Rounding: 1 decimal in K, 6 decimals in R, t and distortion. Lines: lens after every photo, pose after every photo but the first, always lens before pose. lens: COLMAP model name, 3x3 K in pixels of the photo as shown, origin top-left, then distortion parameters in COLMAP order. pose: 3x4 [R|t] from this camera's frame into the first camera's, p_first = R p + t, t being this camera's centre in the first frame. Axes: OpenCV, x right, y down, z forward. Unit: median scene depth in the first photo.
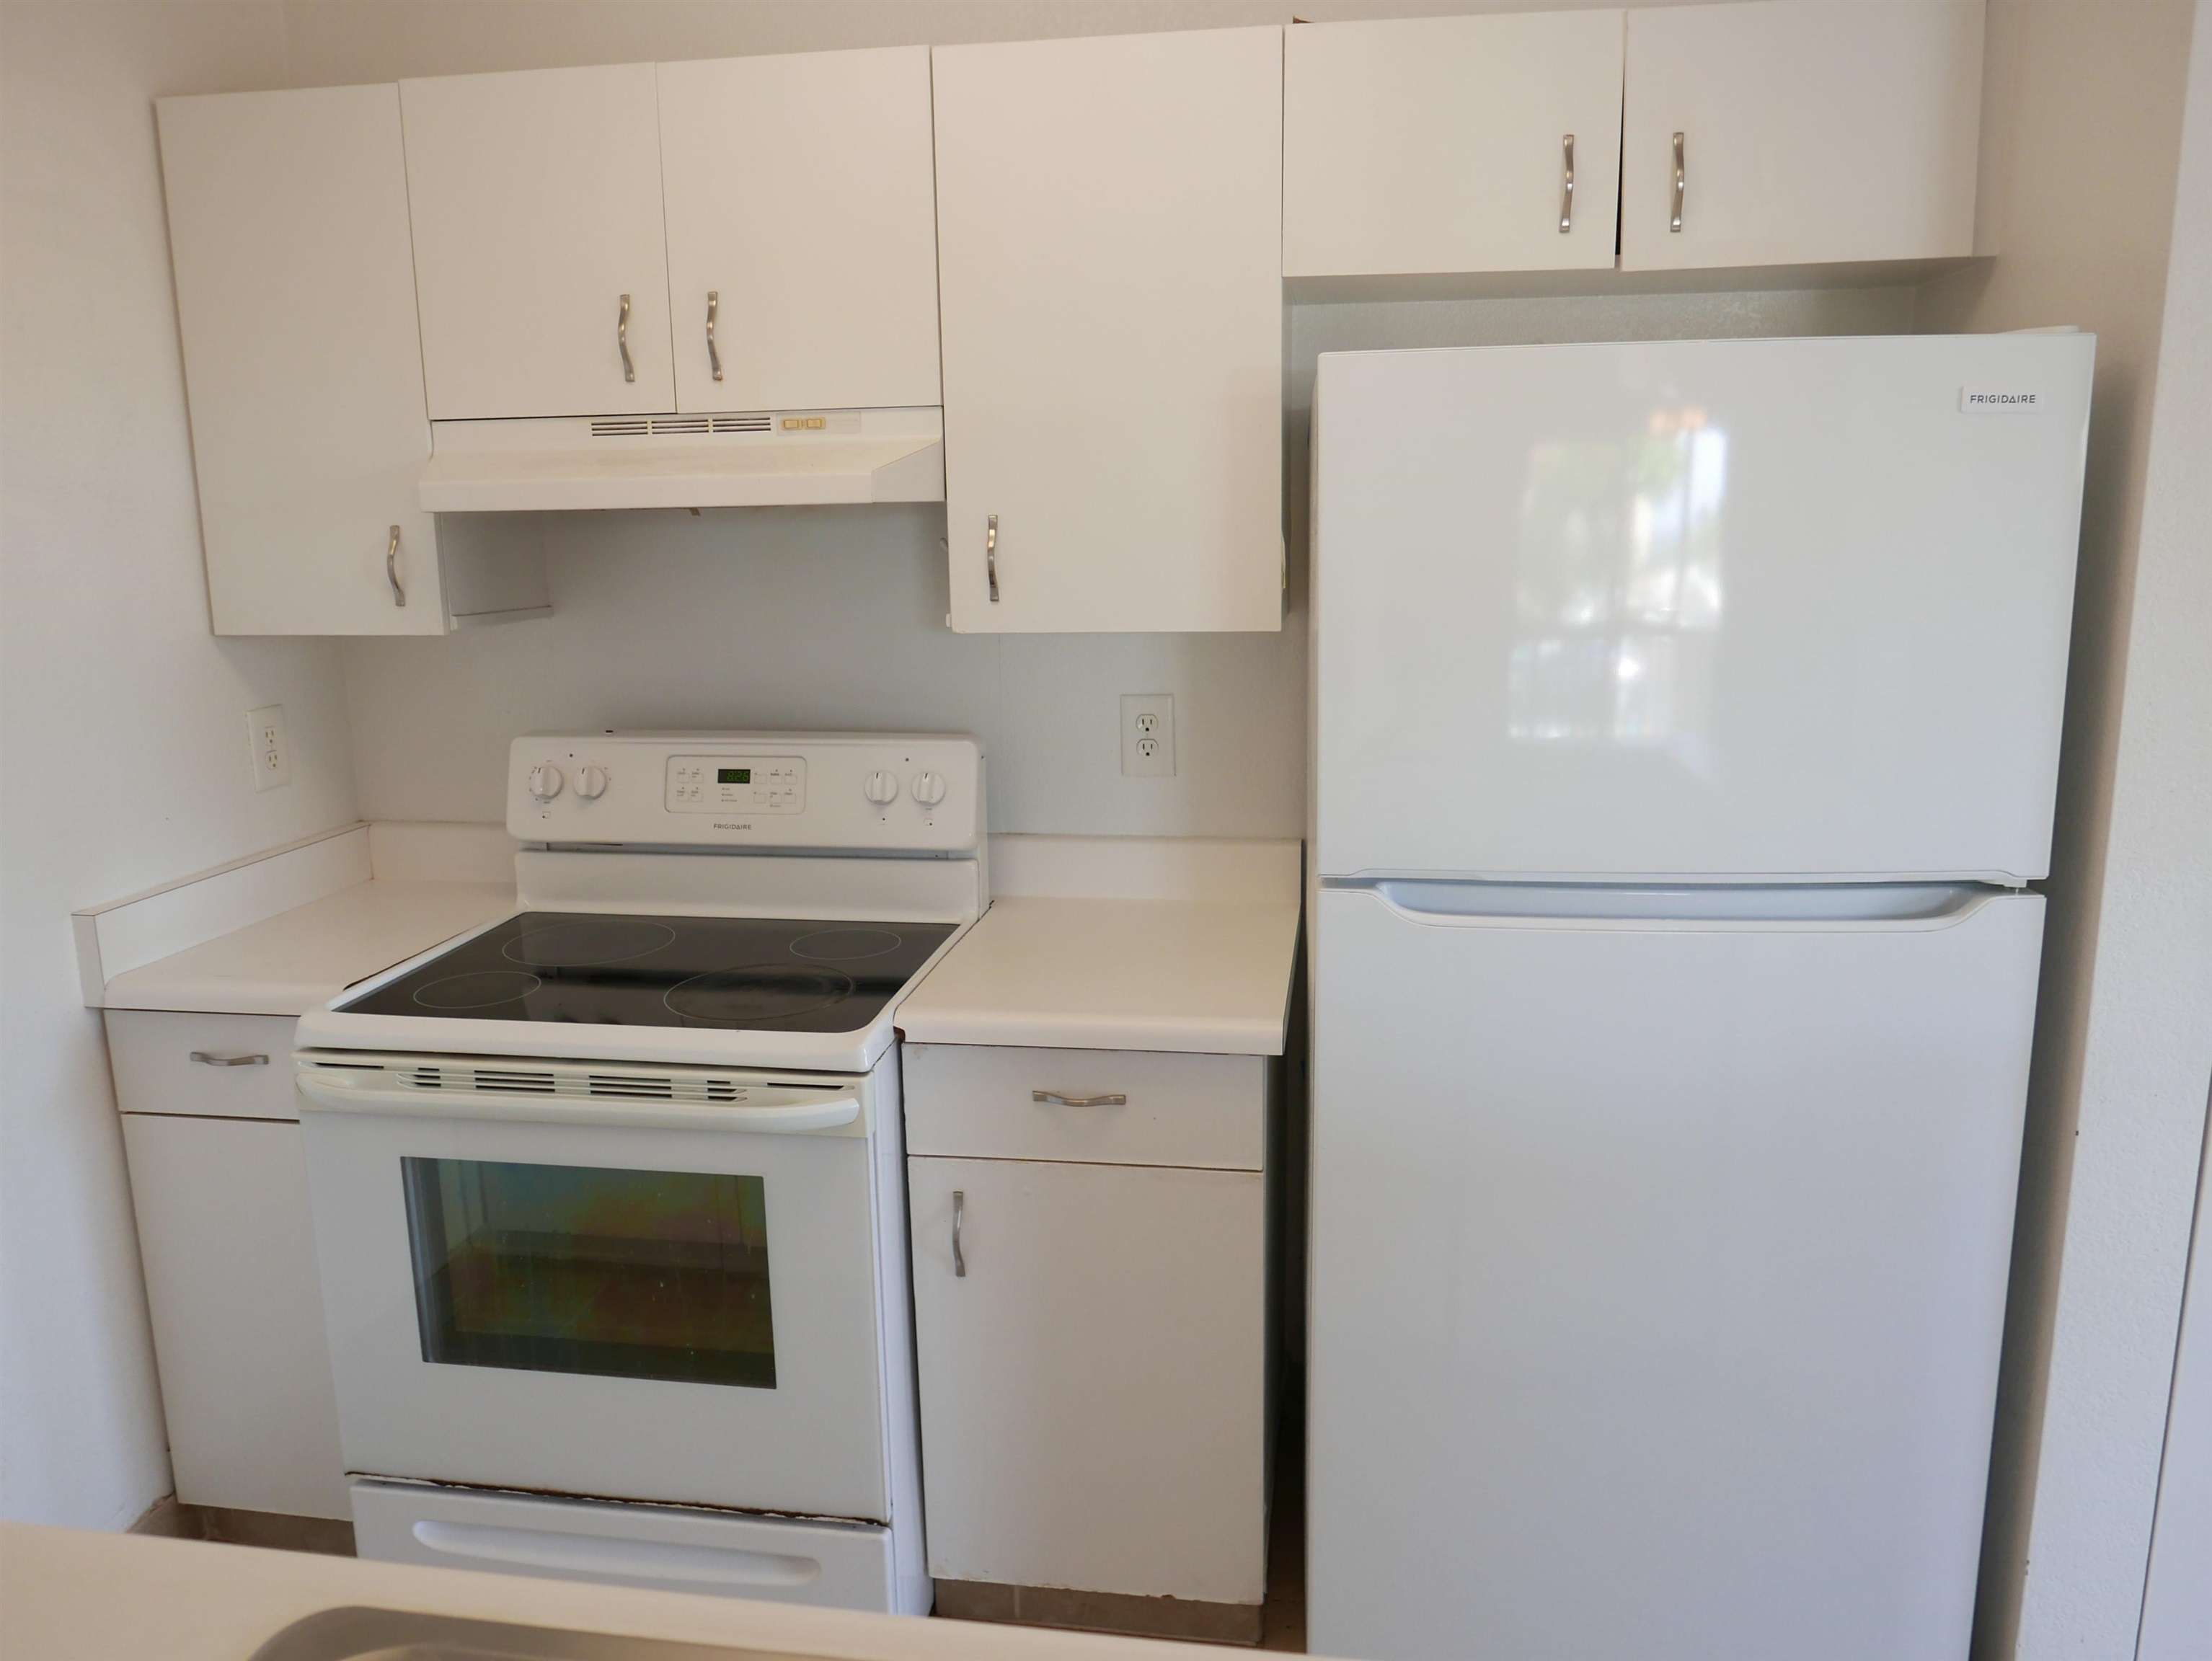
lens RADIAL K [[1561.6, 0, 1111.3], [0, 1561.6, 826.2], [0, 0, 1]] dist [-0.029922, 0.004120]
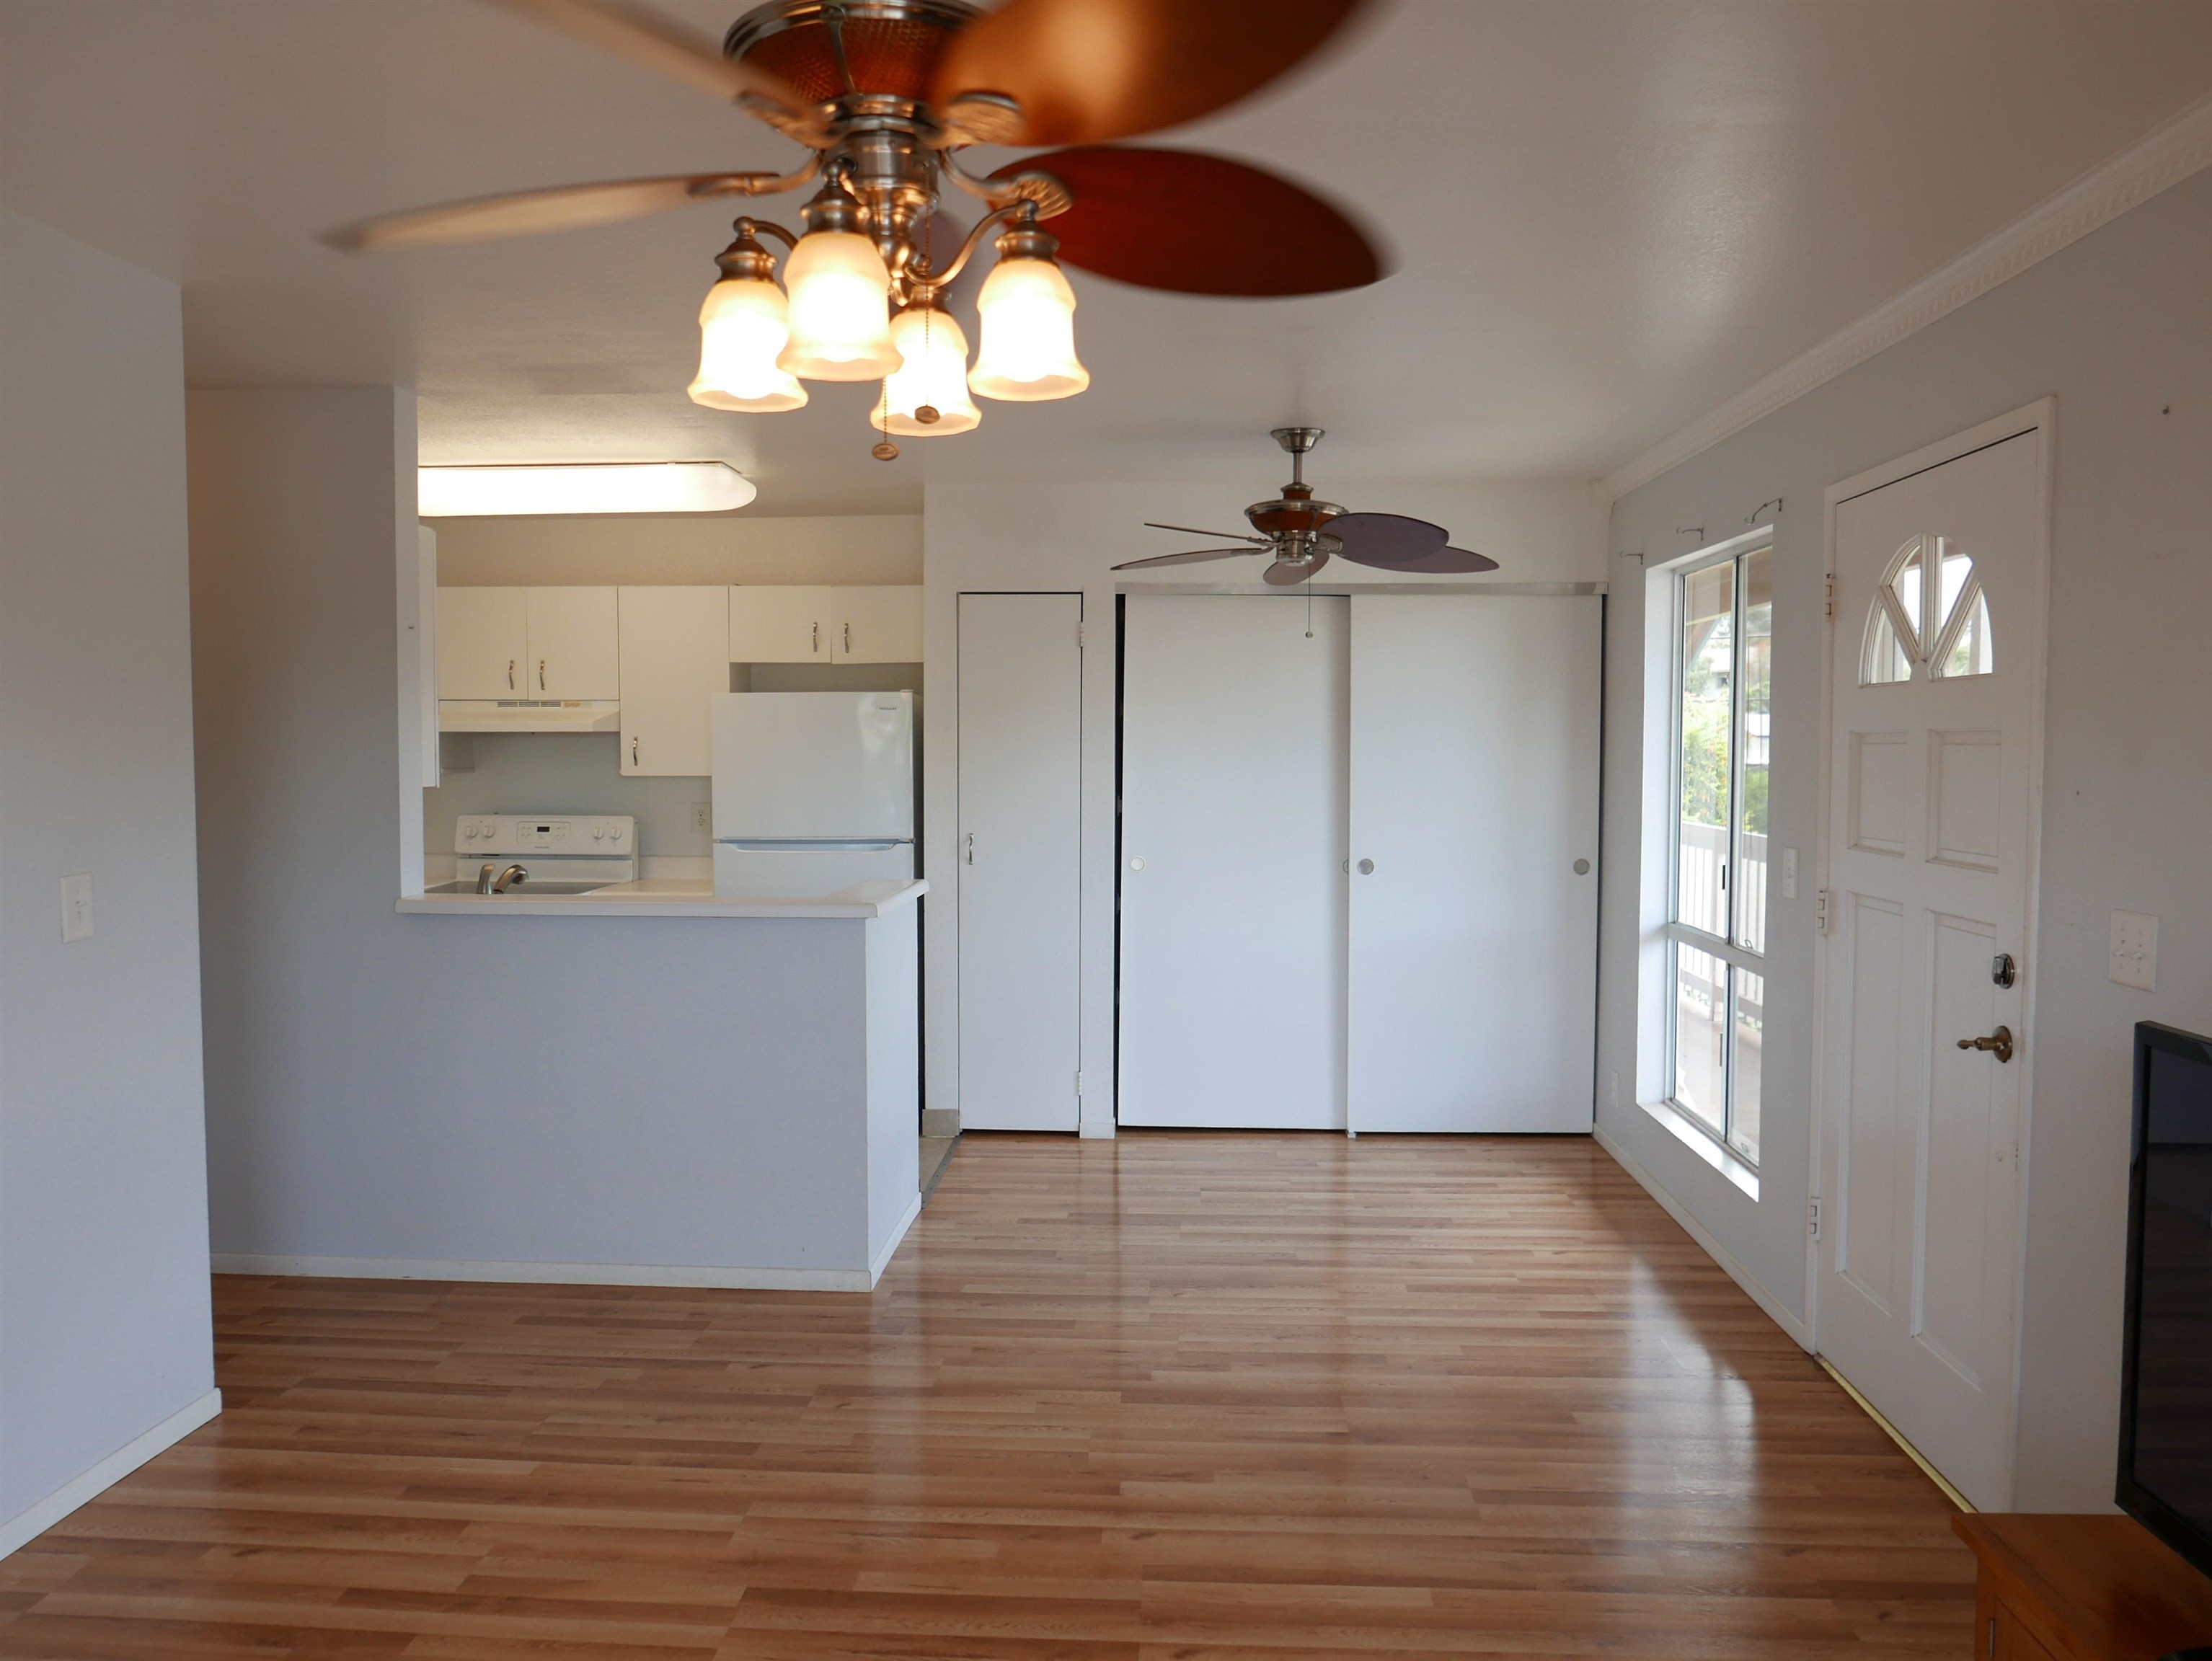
lens RADIAL K [[1610.0, 0, 1113.3], [0, 1610.0, 833.8], [0, 0, 1]] dist [-0.041002, 0.001994]
pose [[0.994927, 0.008299, 0.100257, 0.515890], [0.005399, 0.990751, -0.135588, 0.398096], [-0.100455, 0.135441, 0.985680, -2.046083]]
